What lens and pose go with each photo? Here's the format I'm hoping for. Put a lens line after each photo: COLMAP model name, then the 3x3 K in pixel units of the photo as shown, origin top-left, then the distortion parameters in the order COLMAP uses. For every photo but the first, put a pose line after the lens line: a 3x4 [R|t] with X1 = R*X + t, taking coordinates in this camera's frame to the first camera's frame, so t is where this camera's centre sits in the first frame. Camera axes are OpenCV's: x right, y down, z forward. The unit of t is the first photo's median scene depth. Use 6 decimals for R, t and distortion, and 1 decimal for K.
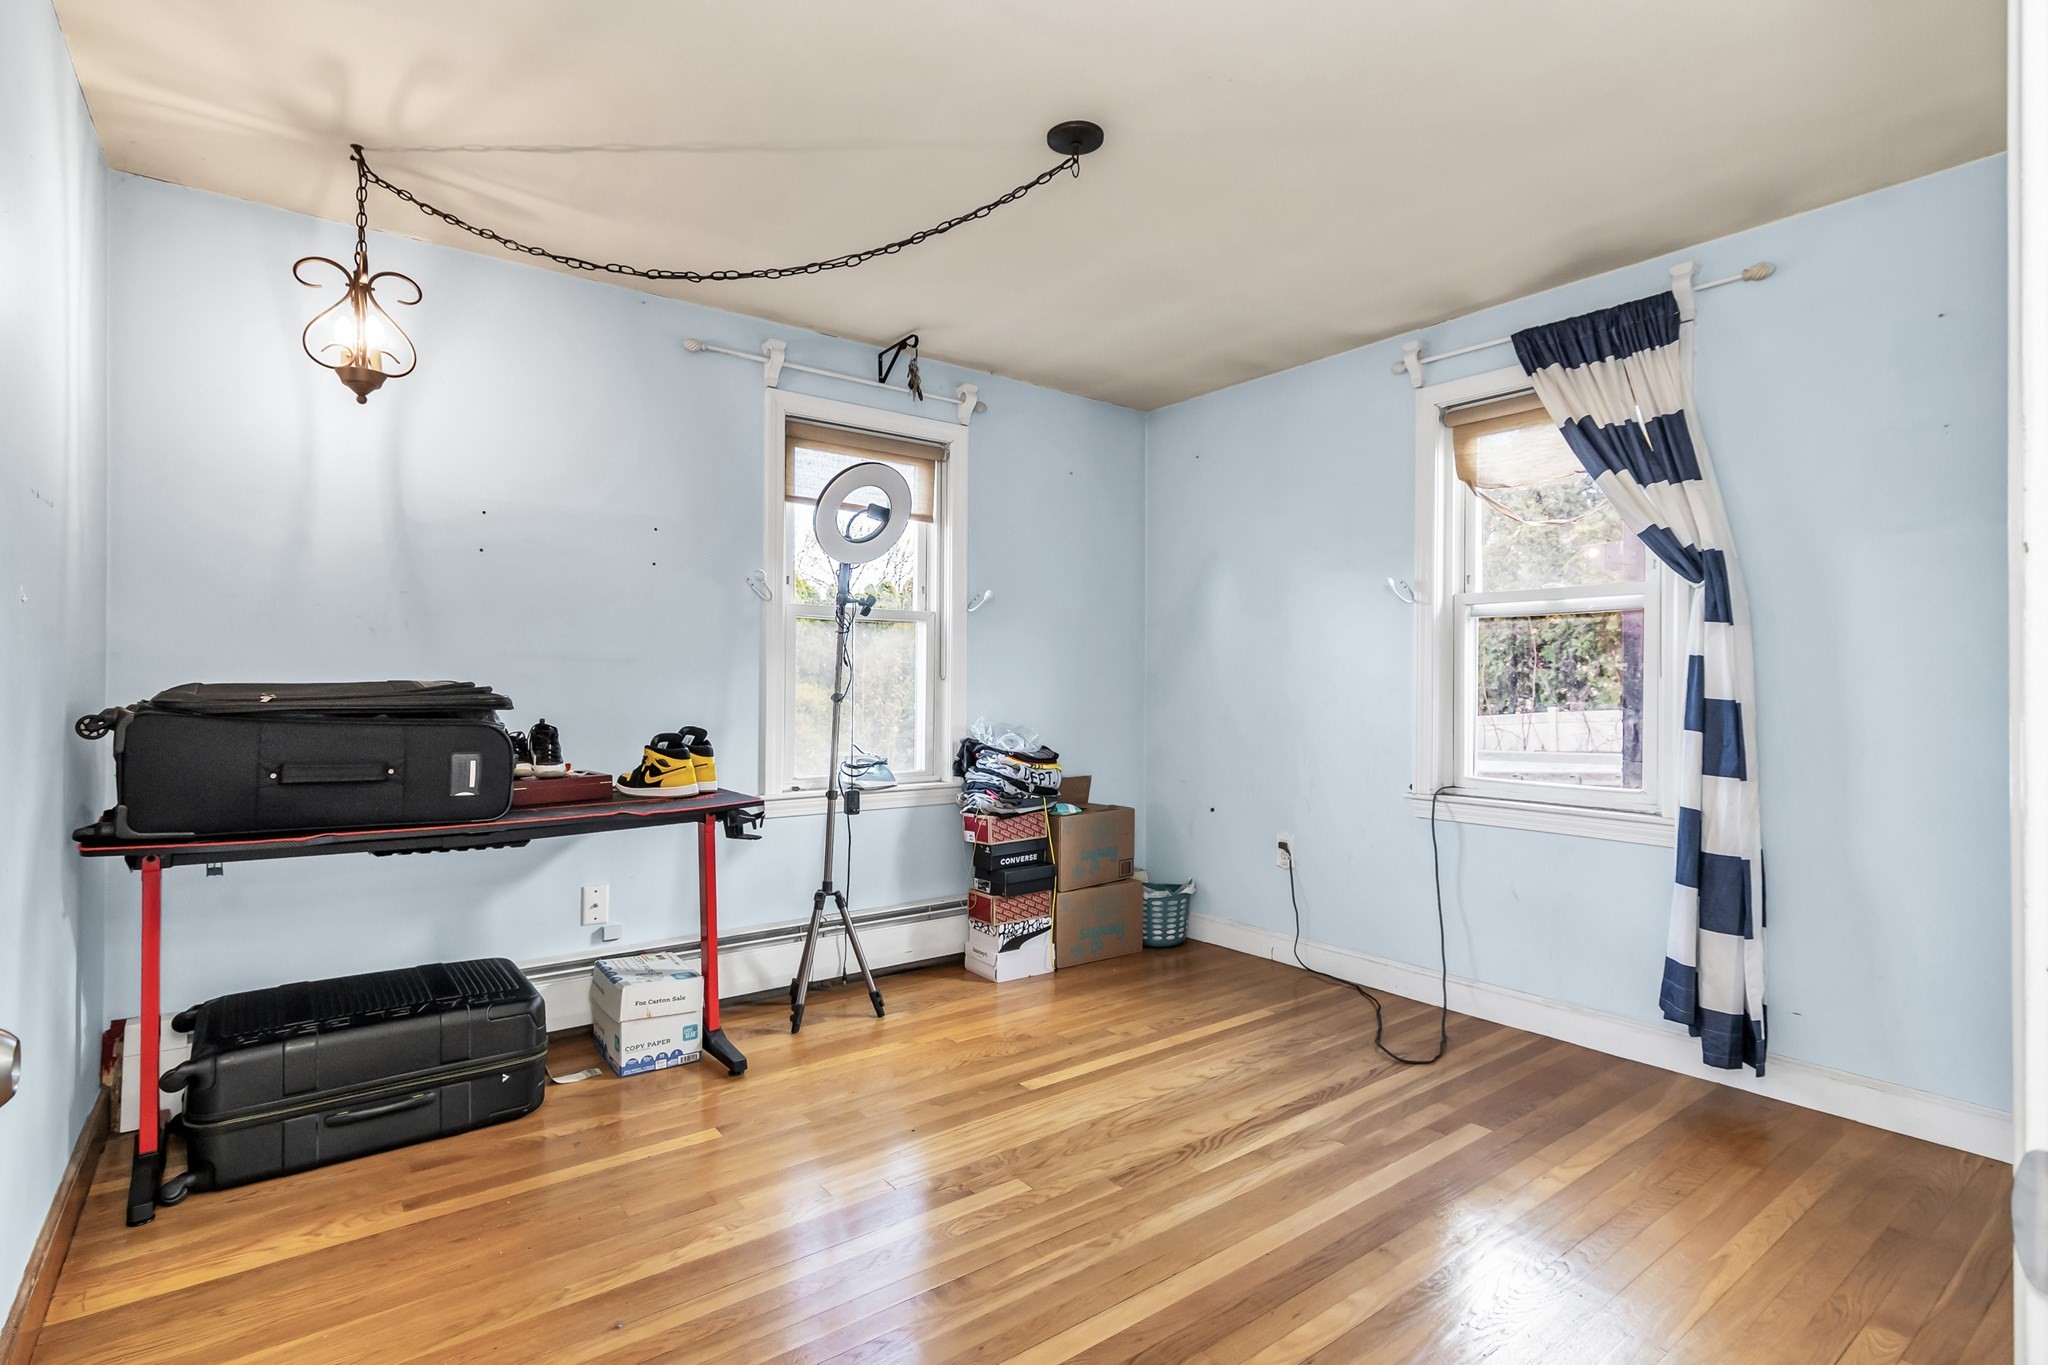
lens RADIAL K [[996.0, 0, 1028.3], [0, 996.0, 686.0], [0, 0, 1]] dist [0.000279, 0.001212]
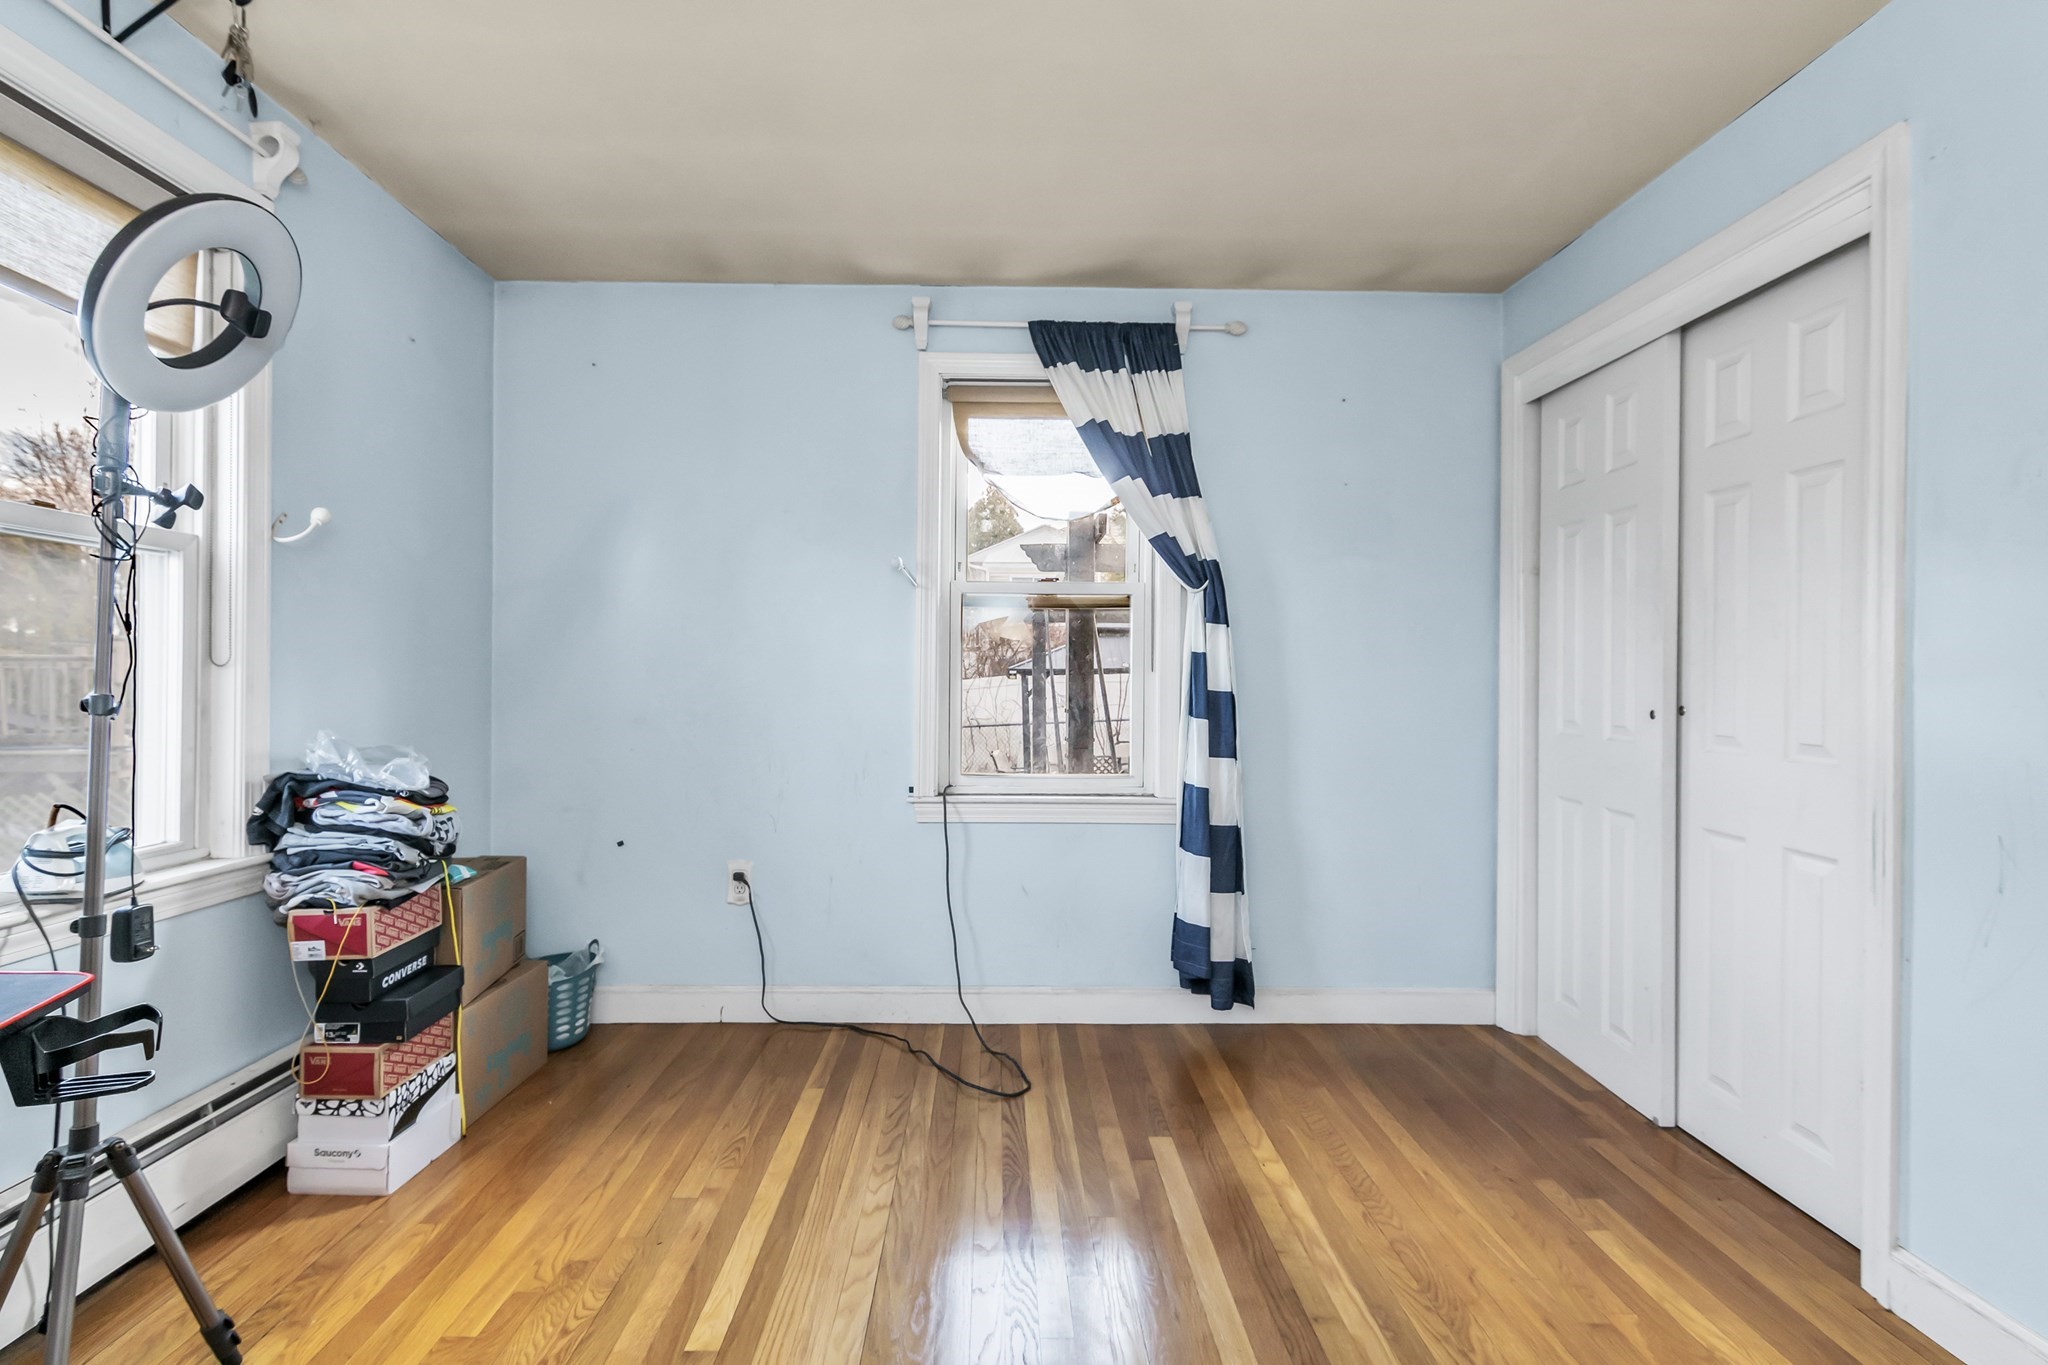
lens RADIAL K [[996.0, 0, 1022.9], [0, 996.0, 685.3], [0, 0, 1]] dist [0.000279, 0.001212]
pose [[0.600635, -0.005232, 0.799506, -0.280756], [-0.002634, 0.999960, 0.008523, -0.001797], [-0.799519, -0.007225, 0.600597, 0.379503]]
